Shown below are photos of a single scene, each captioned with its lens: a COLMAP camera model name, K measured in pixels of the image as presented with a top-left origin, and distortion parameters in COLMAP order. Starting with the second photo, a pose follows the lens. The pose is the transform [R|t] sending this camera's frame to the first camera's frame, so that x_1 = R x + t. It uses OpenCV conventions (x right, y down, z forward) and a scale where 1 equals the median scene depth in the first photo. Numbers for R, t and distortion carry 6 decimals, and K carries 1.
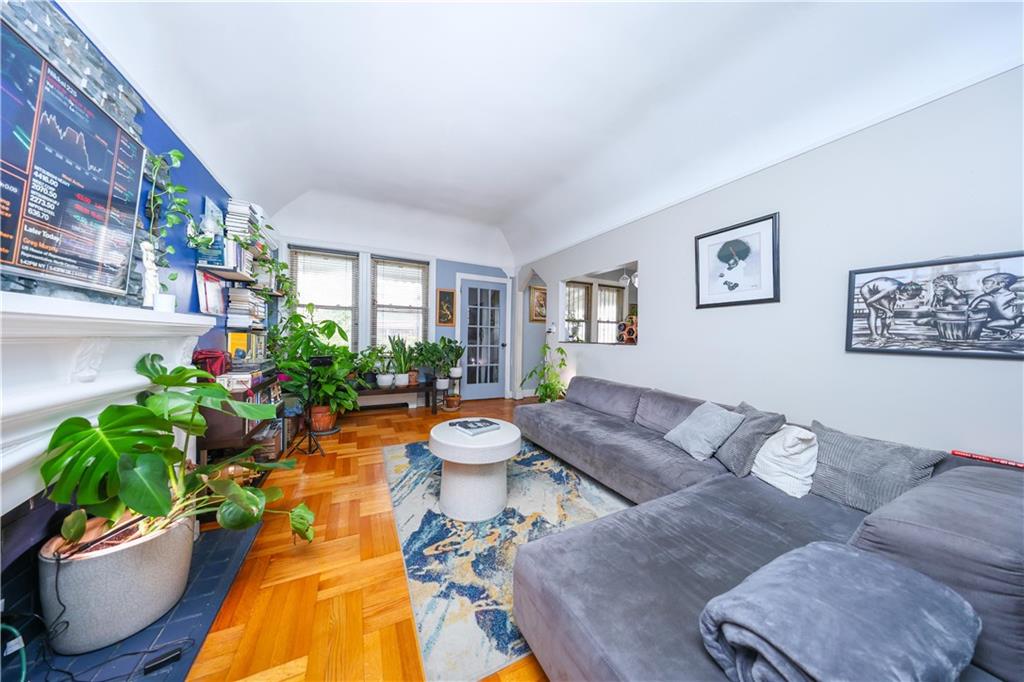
lens RADIAL K [[297.4, 0, 508.3], [0, 297.4, 339.5], [0, 0, 1]] dist [-0.000480, 0.000145]
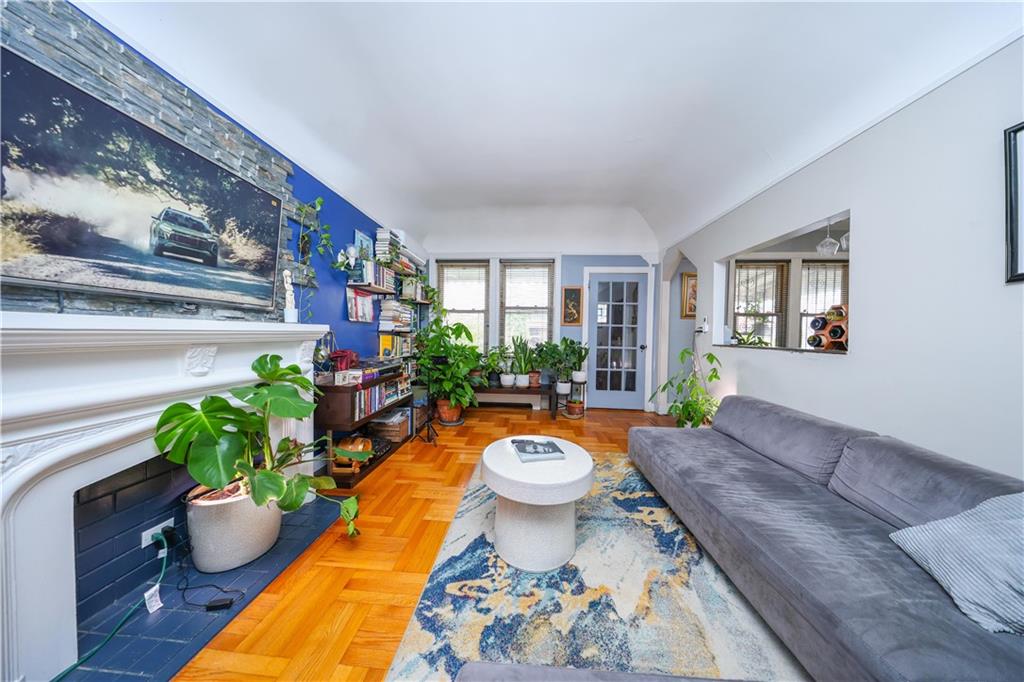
lens RADIAL K [[297.4, 0, 516.1], [0, 297.4, 339.3], [0, 0, 1]] dist [-0.000480, 0.000145]
pose [[0.865109, 0.005236, -0.501557, 0.212413], [-0.002748, 0.999980, 0.005699, -0.016032], [0.501577, -0.003552, 0.865106, 0.219087]]
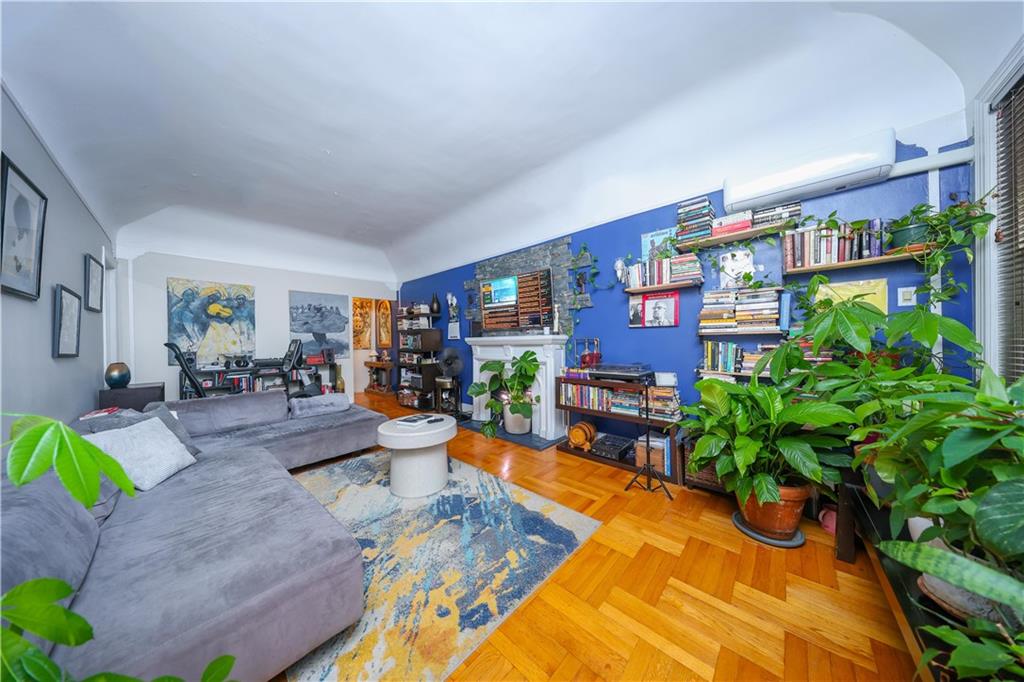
lens RADIAL K [[297.4, 0, 499.5], [0, 297.4, 340.1], [0, 0, 1]] dist [-0.000480, 0.000145]
pose [[-0.947870, -0.006344, -0.318595, -0.029186], [-0.004227, 0.999964, -0.007336, -0.015427], [0.318630, -0.005607, -0.947862, 1.872126]]
